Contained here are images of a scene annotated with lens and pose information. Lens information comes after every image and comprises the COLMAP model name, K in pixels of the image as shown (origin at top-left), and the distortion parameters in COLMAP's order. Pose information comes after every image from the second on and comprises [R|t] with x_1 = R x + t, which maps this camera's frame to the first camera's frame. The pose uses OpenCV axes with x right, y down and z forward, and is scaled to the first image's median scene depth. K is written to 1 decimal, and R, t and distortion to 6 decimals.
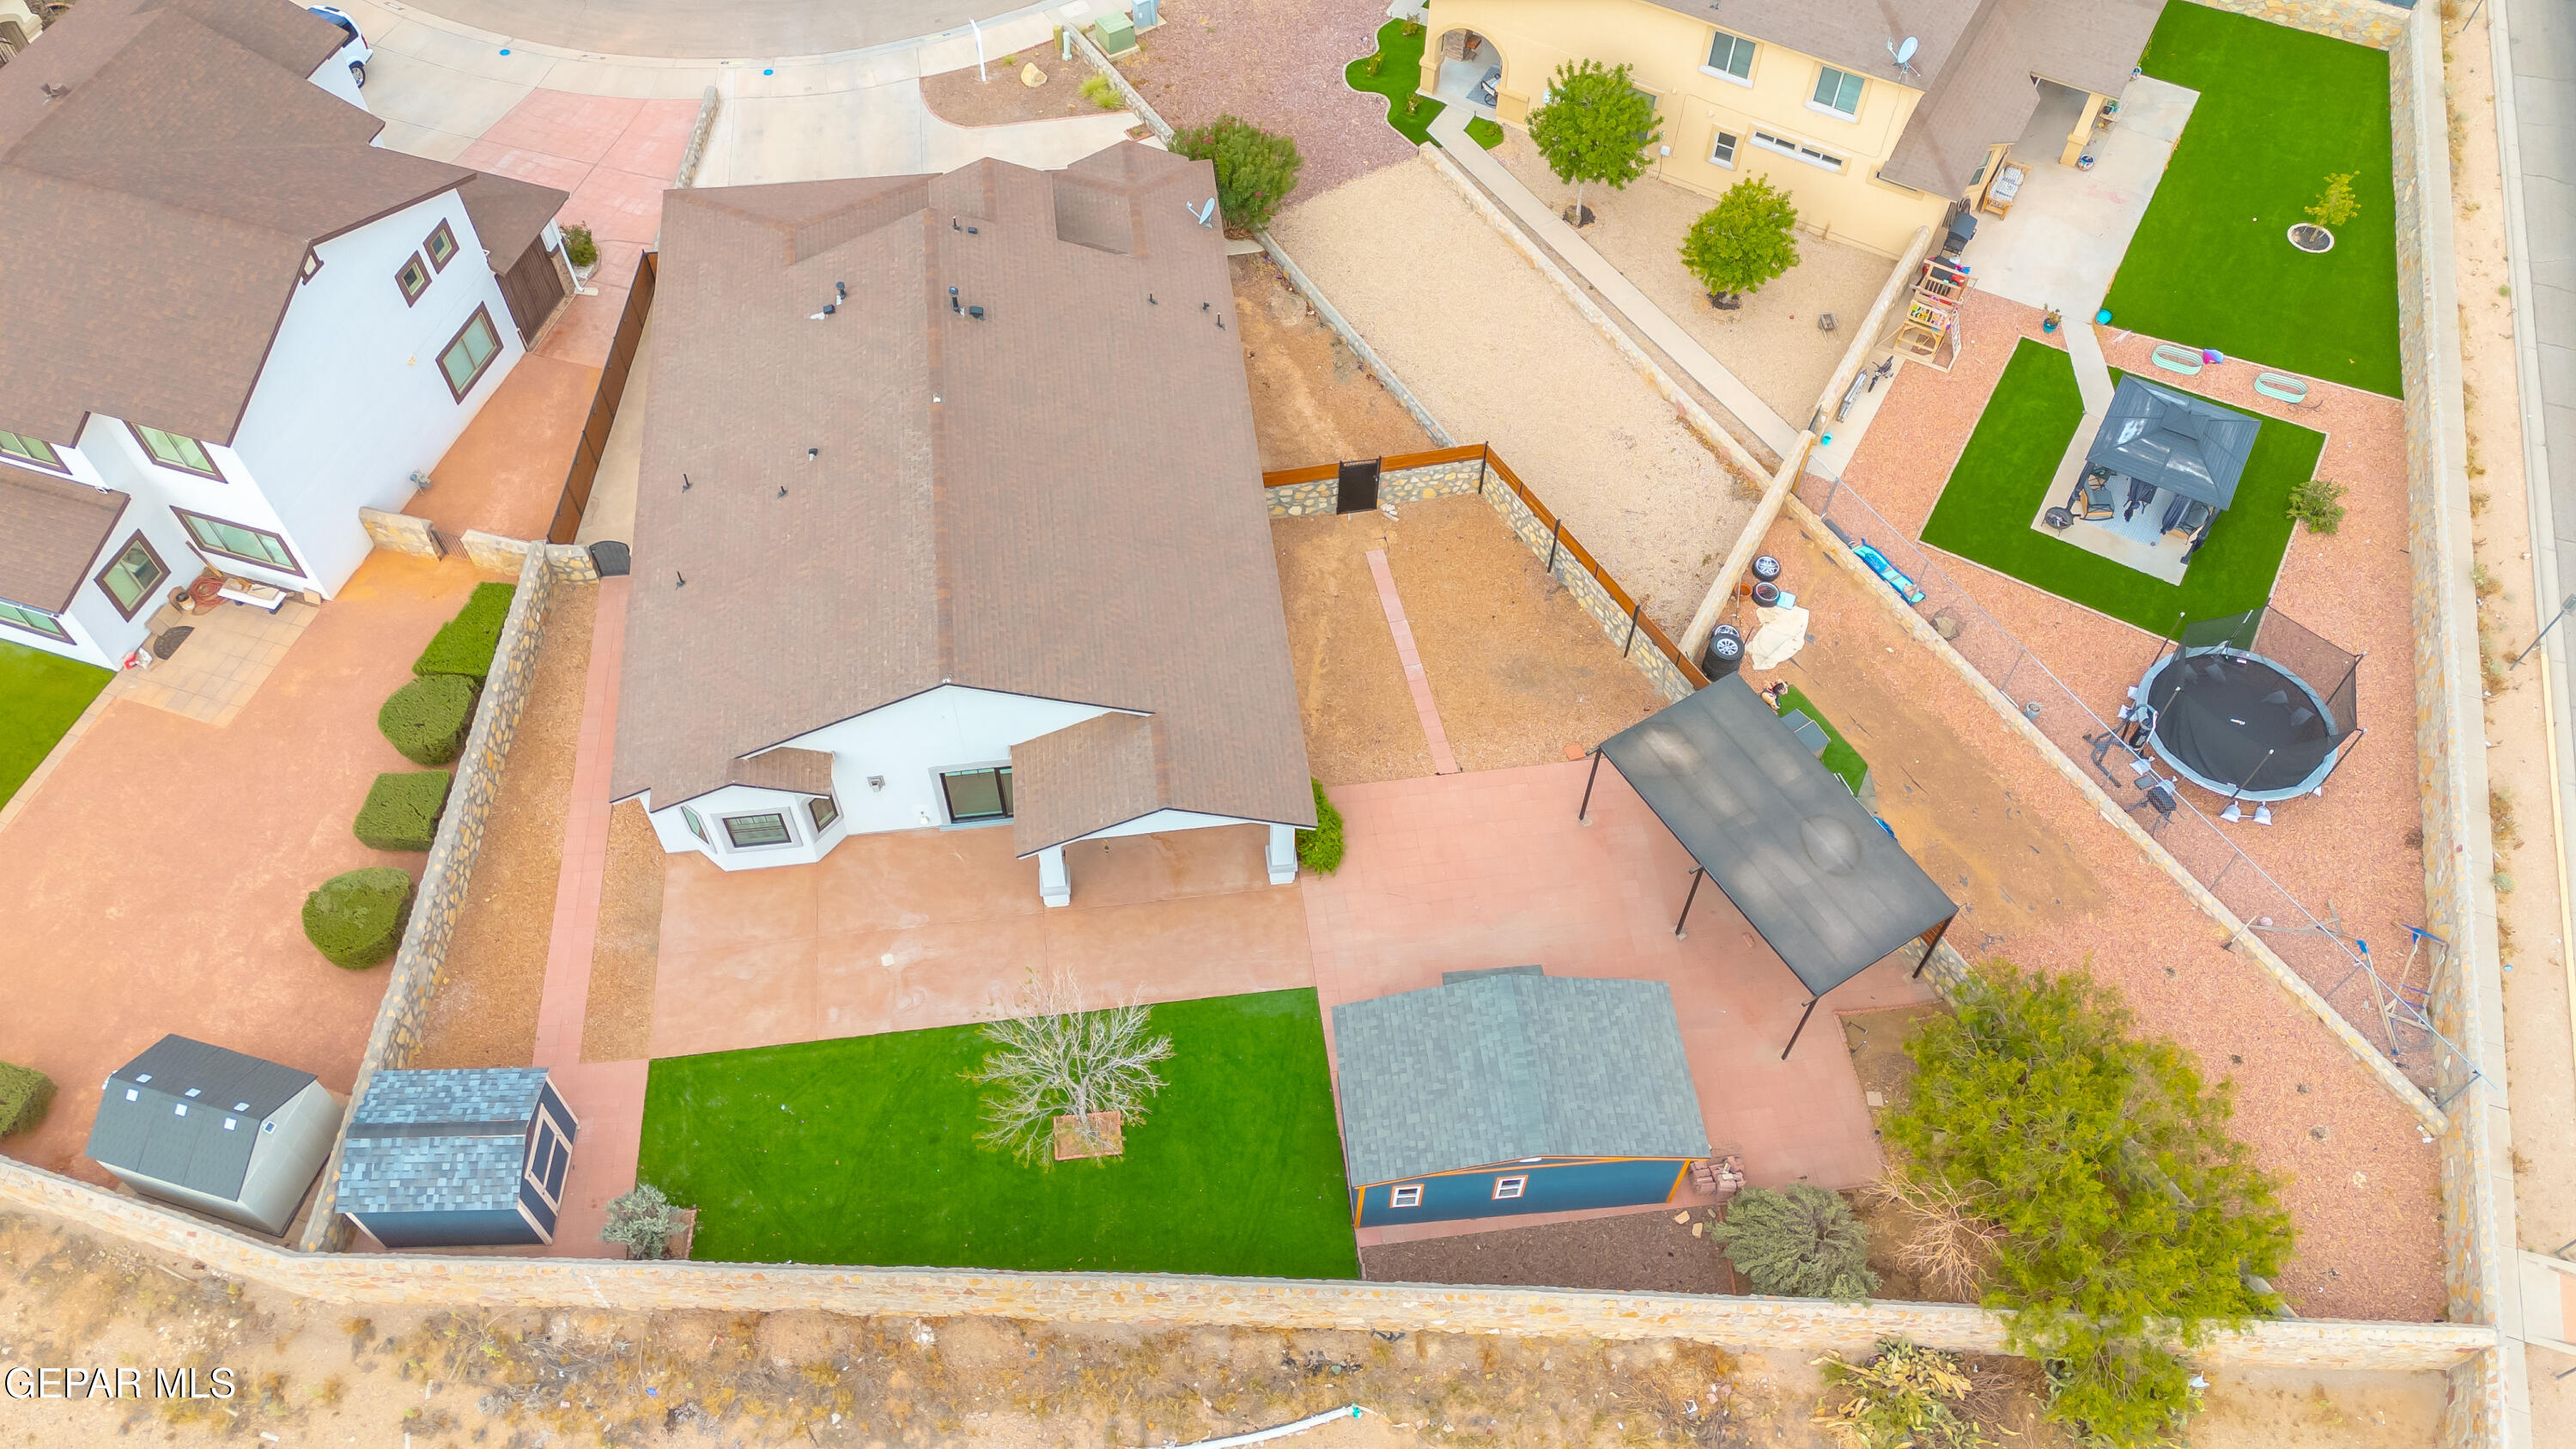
lens RADIAL K [[1877.8, 0, 1285.5], [0, 1877.8, 723.8], [0, 0, 1]] dist [0.078119, -0.062113]
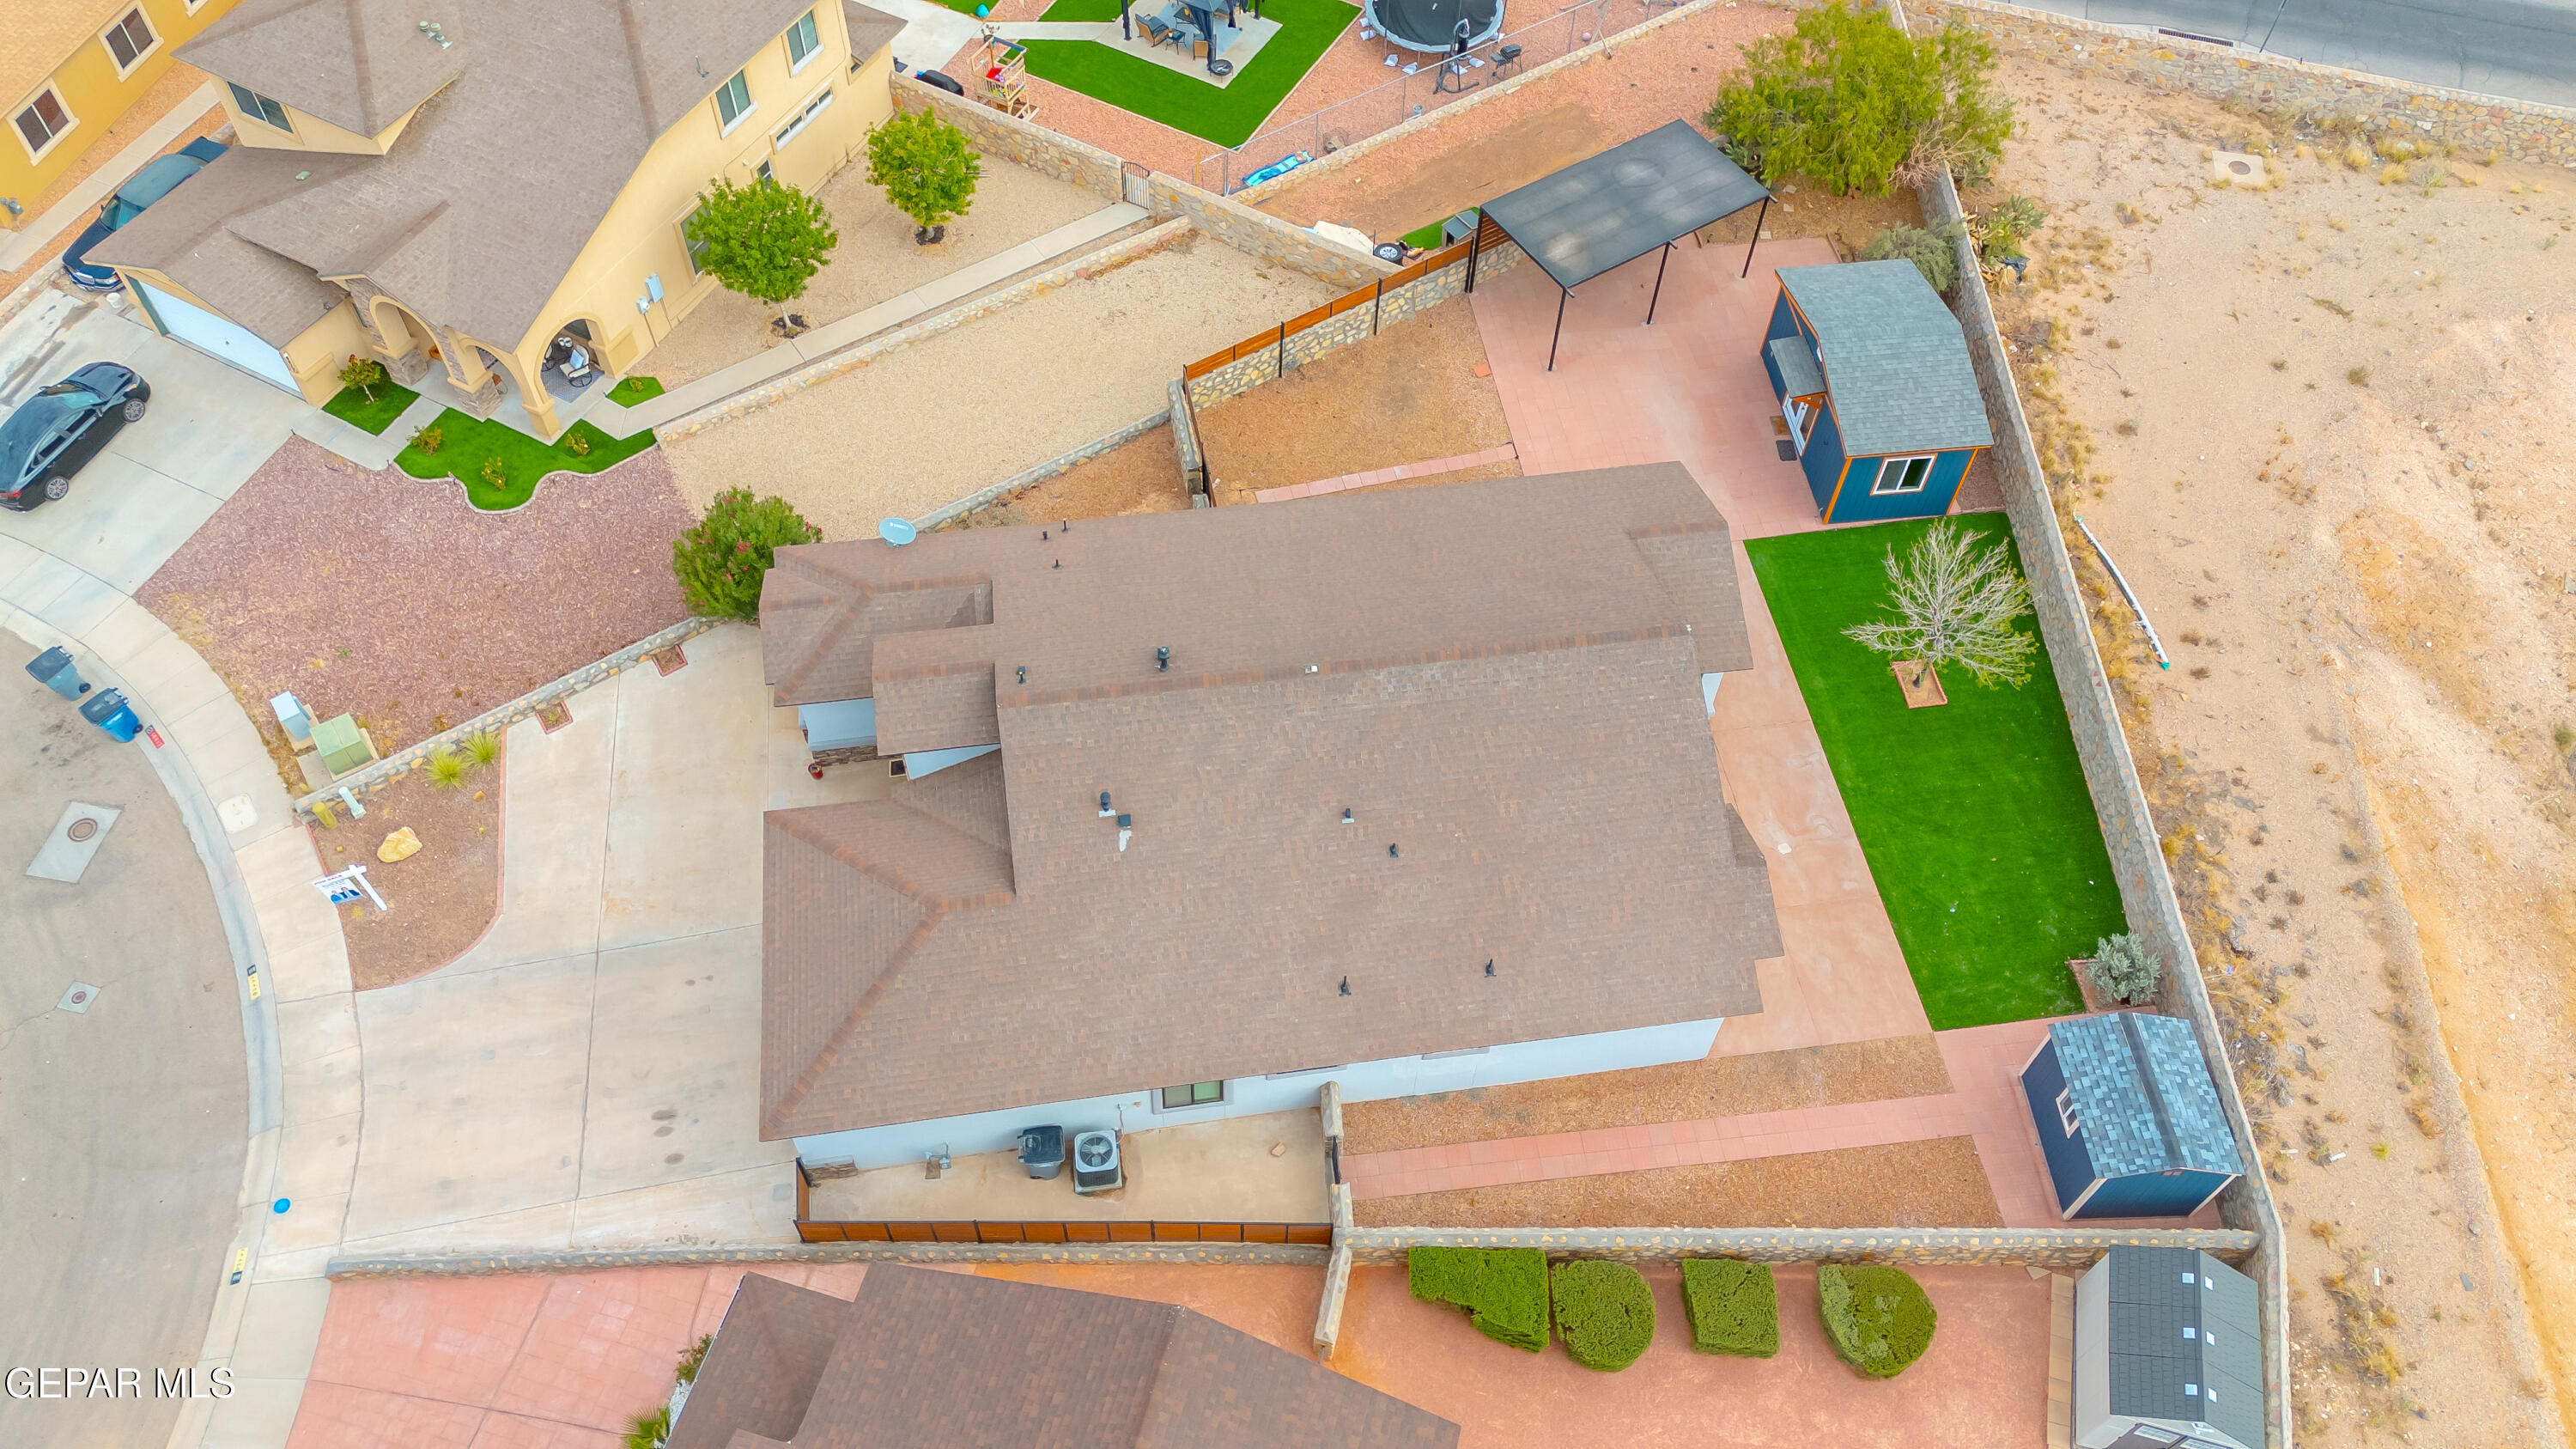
lens RADIAL K [[1877.8, 0, 1285.5], [0, 1877.8, 723.8], [0, 0, 1]] dist [0.078119, -0.062113]
pose [[-0.023851, -0.825244, 0.564273, -0.691778], [0.803761, 0.319807, 0.501689, -0.606267], [-0.594475, 0.465506, 0.655671, 0.411447]]
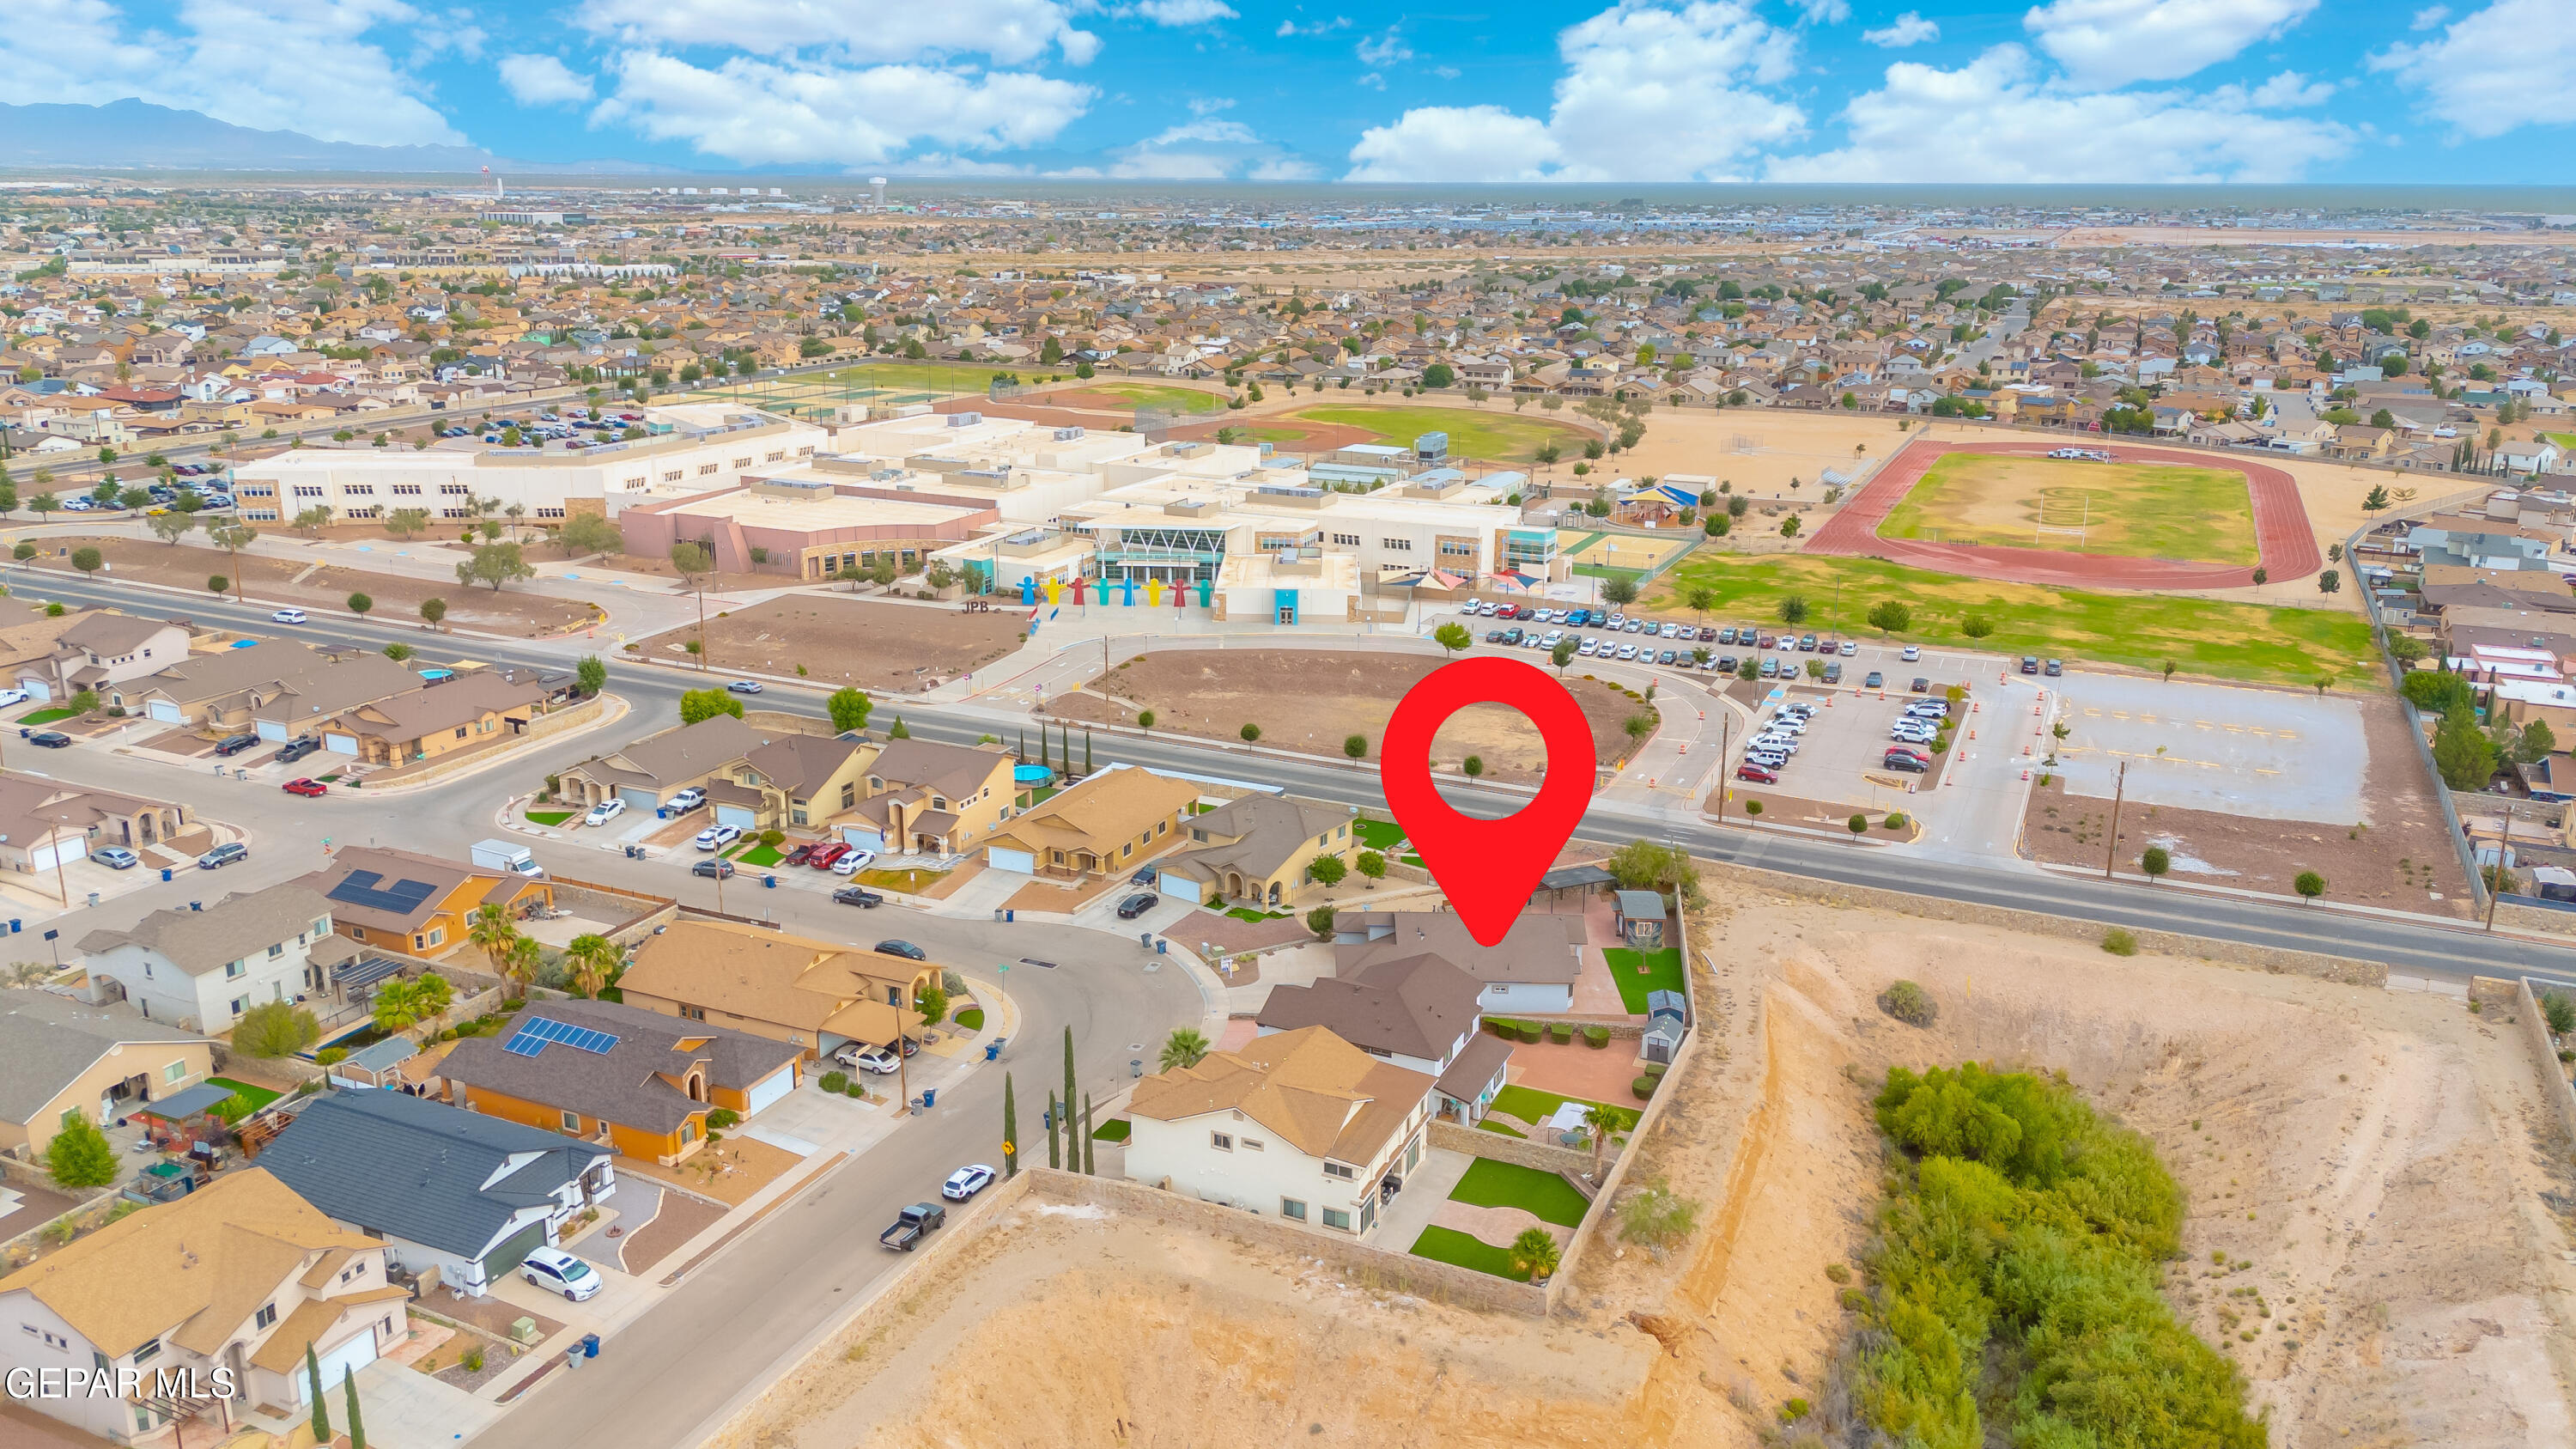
lens RADIAL K [[1877.8, 0, 1285.5], [0, 1877.8, 723.8], [0, 0, 1]] dist [0.078119, -0.062113]
pose [[0.127178, -0.285654, 0.949857, -3.641828], [0.811280, 0.580912, 0.066076, -0.914558], [-0.570658, 0.762196, 0.305625, -0.236942]]
